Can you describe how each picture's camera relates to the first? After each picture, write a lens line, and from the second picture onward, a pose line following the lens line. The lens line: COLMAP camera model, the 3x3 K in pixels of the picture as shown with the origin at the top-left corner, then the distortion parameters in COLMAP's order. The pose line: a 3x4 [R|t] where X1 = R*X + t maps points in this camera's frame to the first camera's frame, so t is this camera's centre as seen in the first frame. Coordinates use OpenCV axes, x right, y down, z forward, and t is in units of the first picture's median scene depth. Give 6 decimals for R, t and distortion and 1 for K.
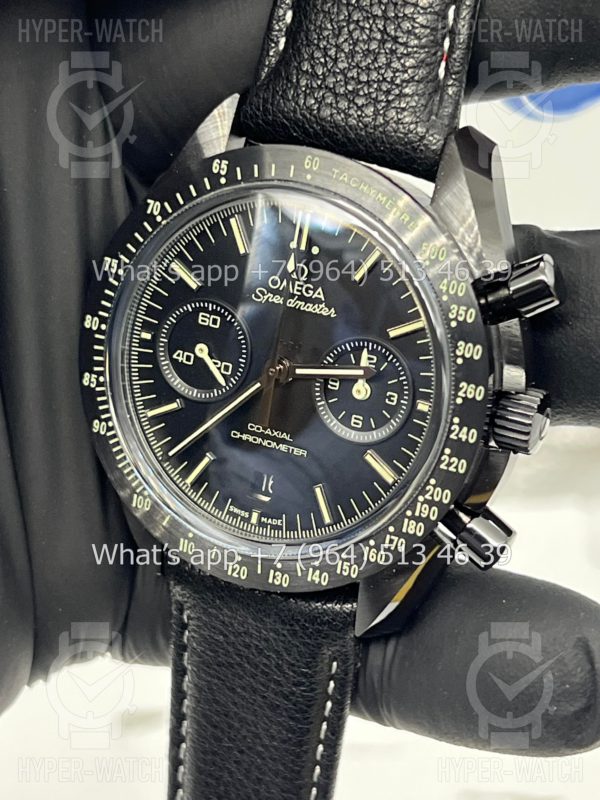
lens RADIAL K [[1864.9, 0, 296.6], [0, 1864.9, 408.3], [0, 0, 1]] dist [0.221119, 0.000000]
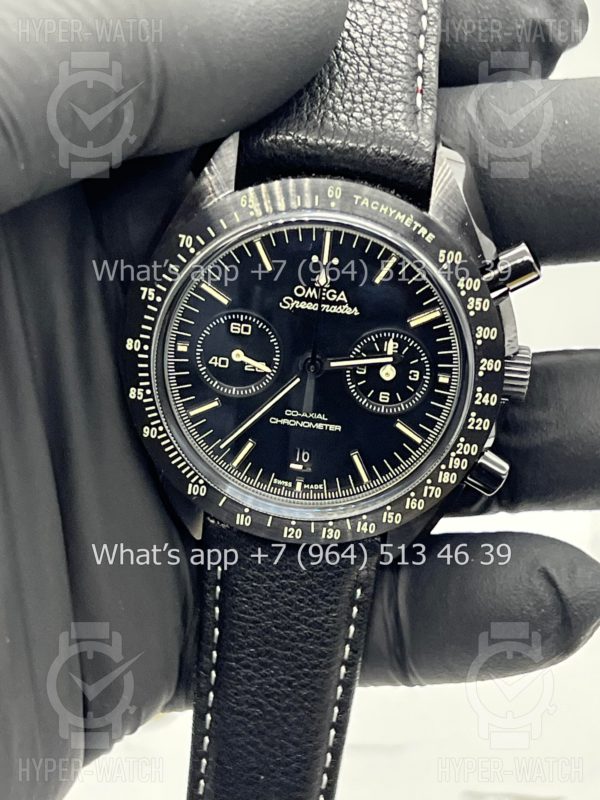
lens RADIAL K [[1864.9, 0, 301.6], [0, 1864.9, 421.8], [0, 0, 1]] dist [0.221119, 0.000000]
pose [[0.930975, -0.186681, 0.313744, -0.391406], [0.124127, 0.970036, 0.208859, -0.231726], [-0.343333, -0.155499, 0.926252, -0.087186]]
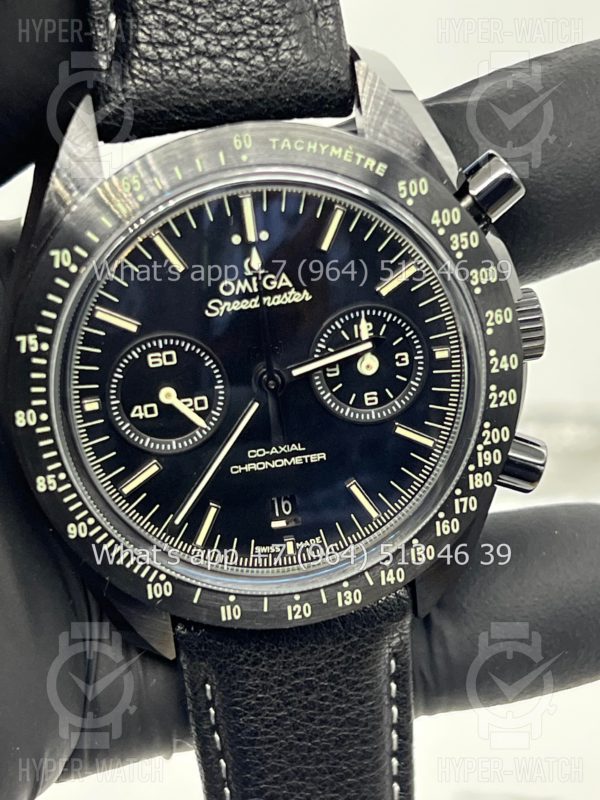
lens RADIAL K [[1864.9, 0, 300.8], [0, 1864.9, 404.6], [0, 0, 1]] dist [0.221119, 0.000000]
pose [[0.804921, -0.394792, 0.442990, -0.387218], [0.361609, 0.918269, 0.161310, -0.145040], [-0.470468, 0.030347, 0.881895, 0.230879]]
